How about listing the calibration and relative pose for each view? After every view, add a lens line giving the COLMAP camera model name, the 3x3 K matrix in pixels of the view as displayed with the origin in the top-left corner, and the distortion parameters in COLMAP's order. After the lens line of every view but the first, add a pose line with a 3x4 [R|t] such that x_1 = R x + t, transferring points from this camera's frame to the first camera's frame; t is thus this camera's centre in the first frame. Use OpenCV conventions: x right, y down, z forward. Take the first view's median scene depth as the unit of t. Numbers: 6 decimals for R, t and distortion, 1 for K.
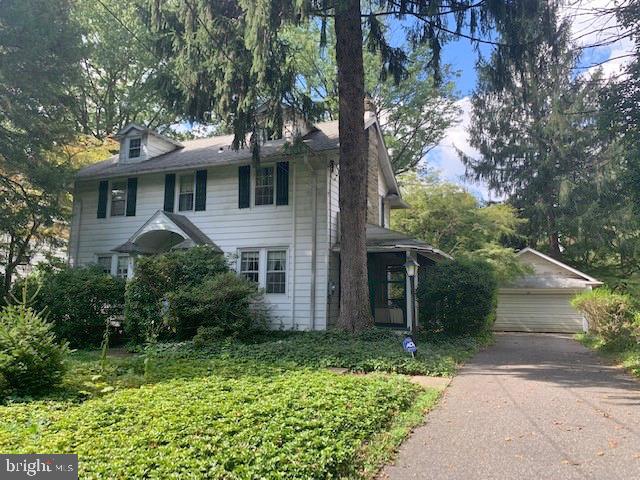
lens RADIAL K [[469.3, 0, 320.0], [0, 469.3, 240.0], [0, 0, 1]] dist [0.001679, -0.001547]
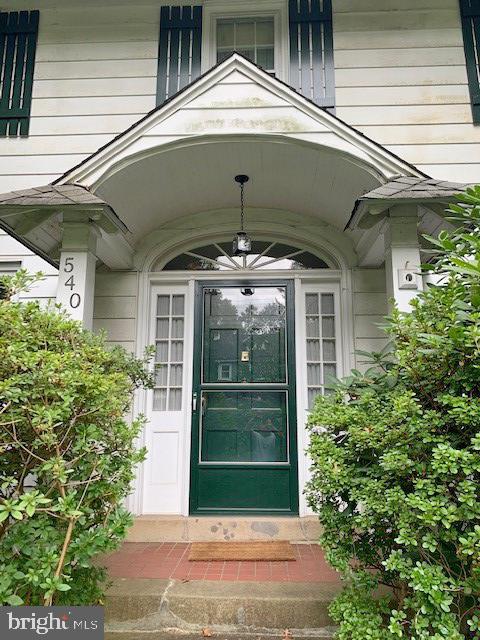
lens RADIAL K [[469.3, 0, 240.0], [0, 469.3, 320.0], [0, 0, 1]] dist [0.001679, -0.001547]
pose [[0.942870, 0.048321, 0.329639, -0.388623], [-0.031461, 0.997918, -0.056295, 0.073009], [-0.331673, 0.042708, 0.942427, 0.757307]]
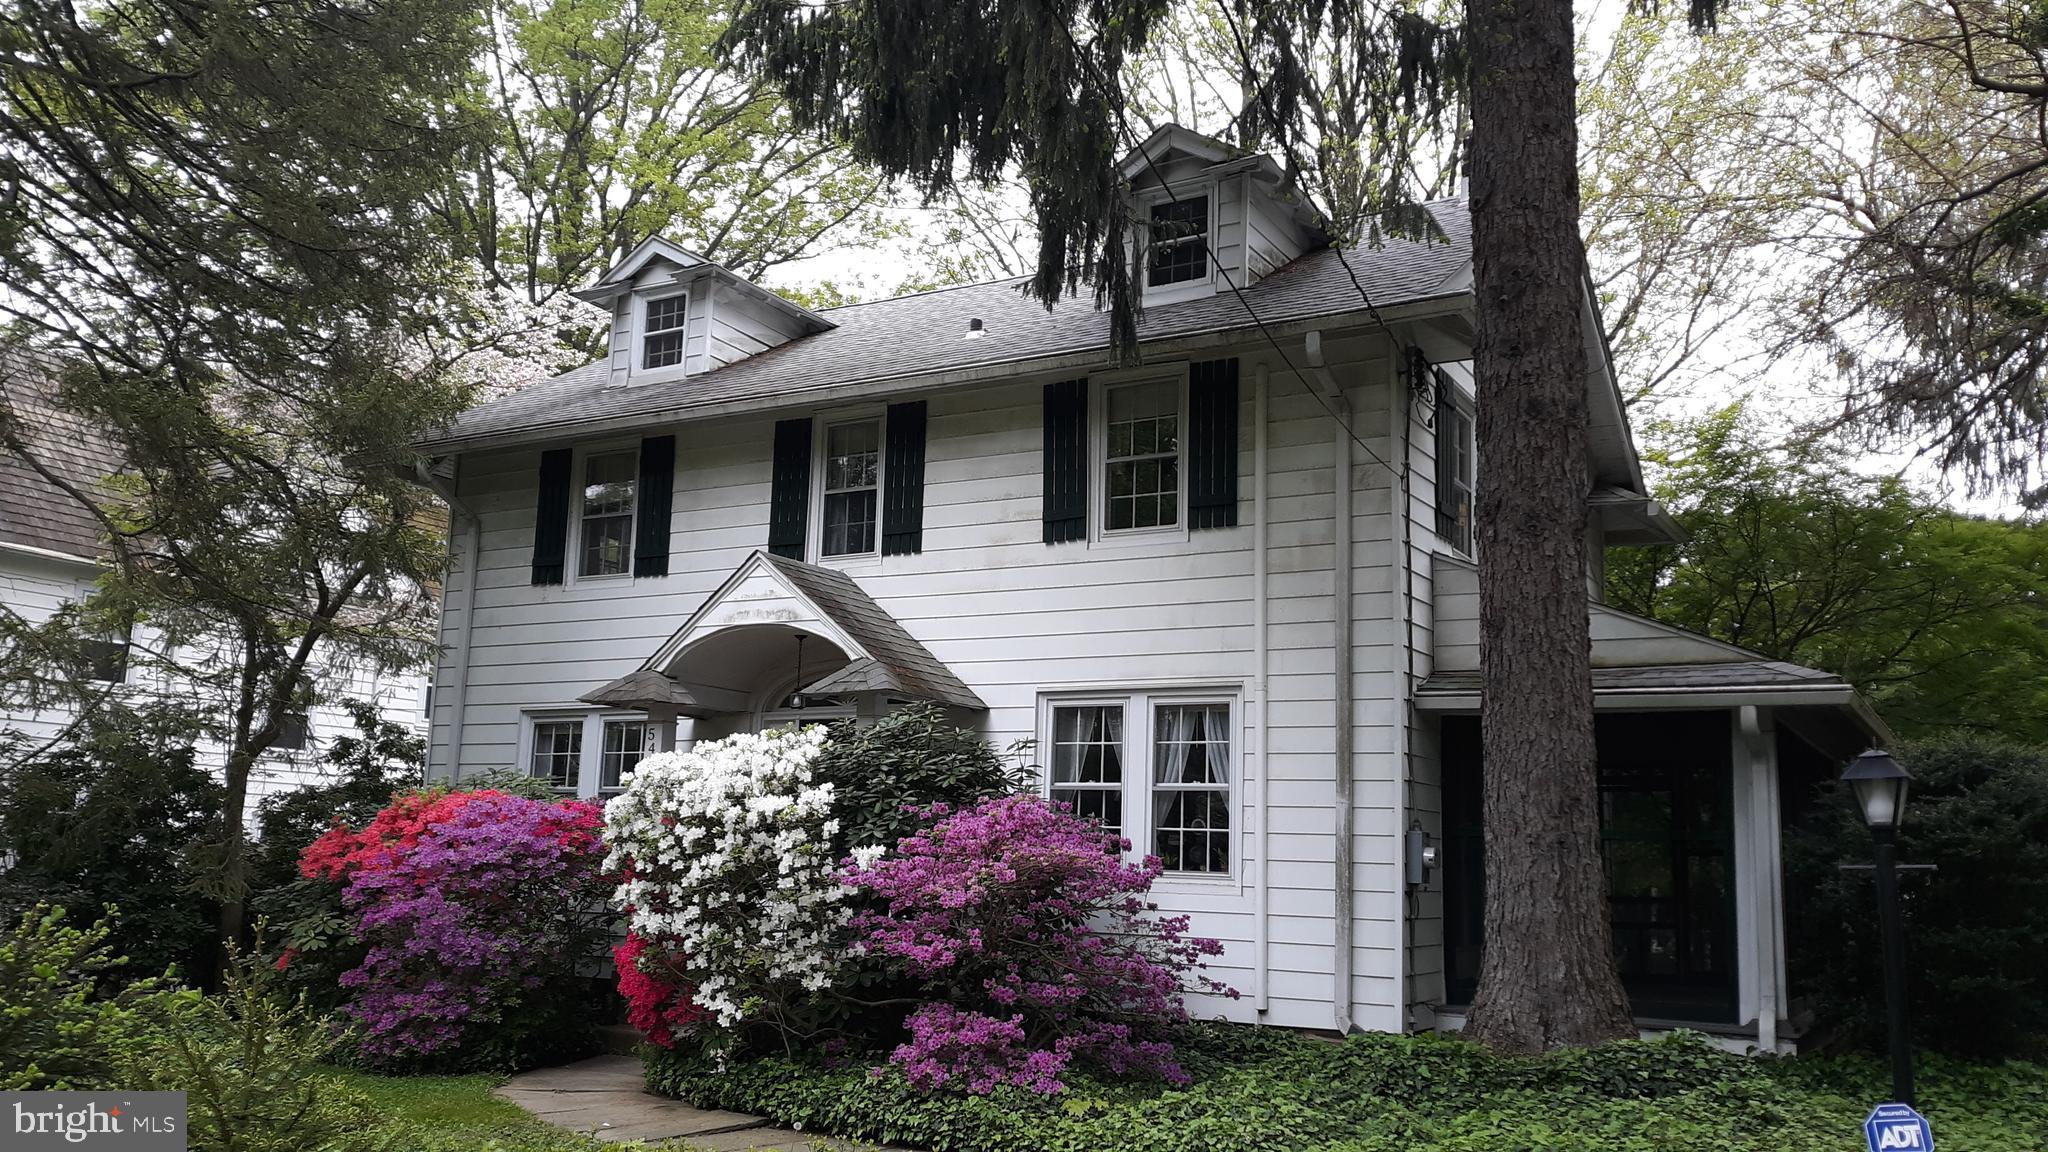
lens RADIAL K [[1681.9, 0, 1024.0], [0, 1681.9, 576.0], [0, 0, 1]] dist [0.037507, -0.004253]
pose [[0.988228, -0.005875, -0.152873, -0.040701], [-0.001884, 0.998719, -0.050559, -0.001073], [0.152974, 0.050252, 0.986952, 0.067525]]
